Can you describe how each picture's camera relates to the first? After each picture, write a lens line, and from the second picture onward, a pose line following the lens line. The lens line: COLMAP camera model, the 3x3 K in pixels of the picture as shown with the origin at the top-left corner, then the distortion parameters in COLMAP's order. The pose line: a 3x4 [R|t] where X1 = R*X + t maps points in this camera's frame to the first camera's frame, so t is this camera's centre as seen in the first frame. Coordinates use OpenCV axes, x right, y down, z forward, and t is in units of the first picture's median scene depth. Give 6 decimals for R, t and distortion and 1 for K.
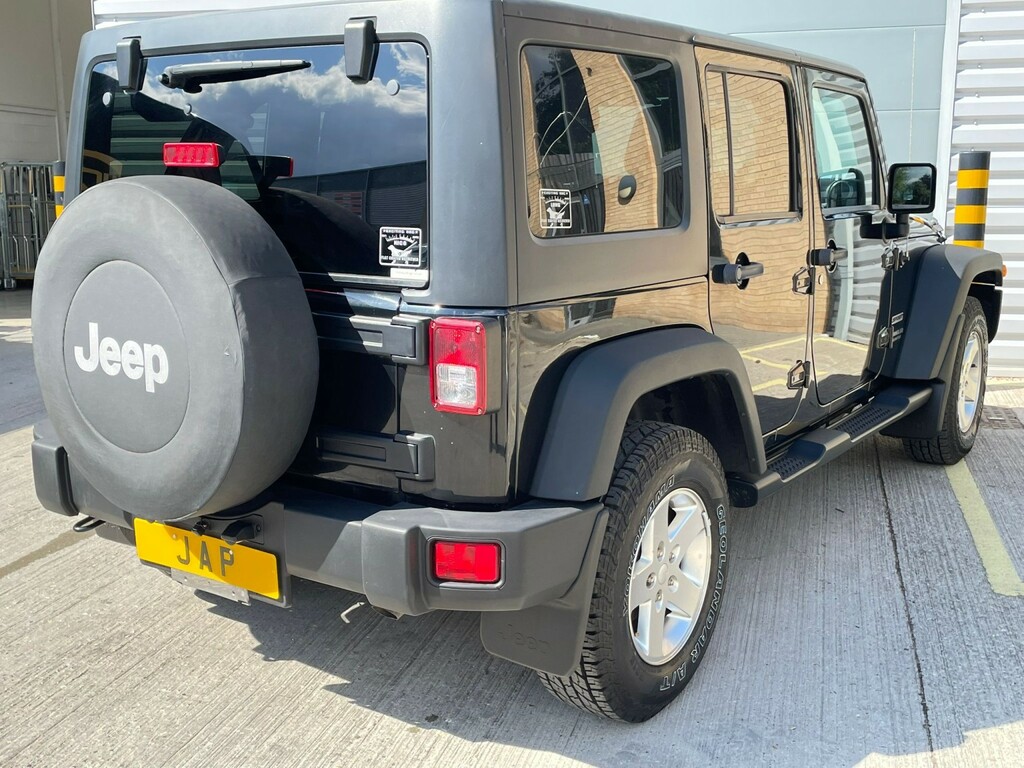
lens RADIAL K [[1145.5, 0, 513.6], [0, 1145.5, 359.6], [0, 0, 1]] dist [0.075102, -0.149657]
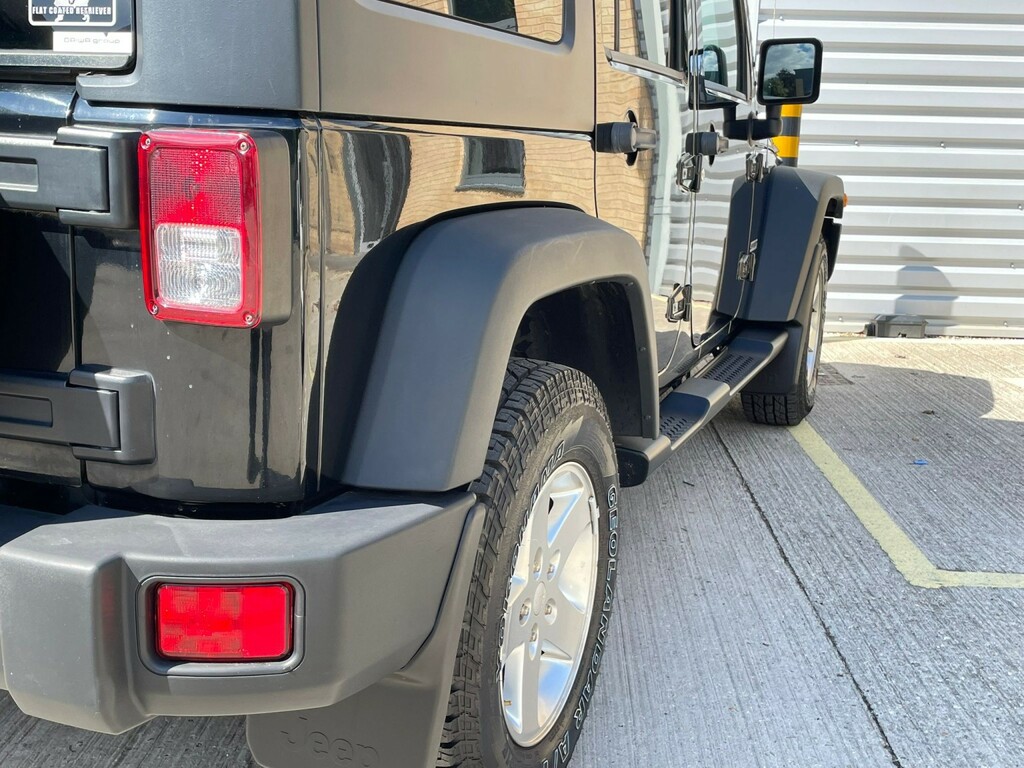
lens RADIAL K [[1185.4, 0, 512.0], [0, 1185.4, 384.0], [0, 0, 1]] dist [0.123450, -0.243338]
pose [[0.976751, -0.012689, 0.214001, -0.023381], [0.003021, 0.998962, 0.045447, 0.040383], [-0.214355, -0.043744, 0.975776, 0.381796]]
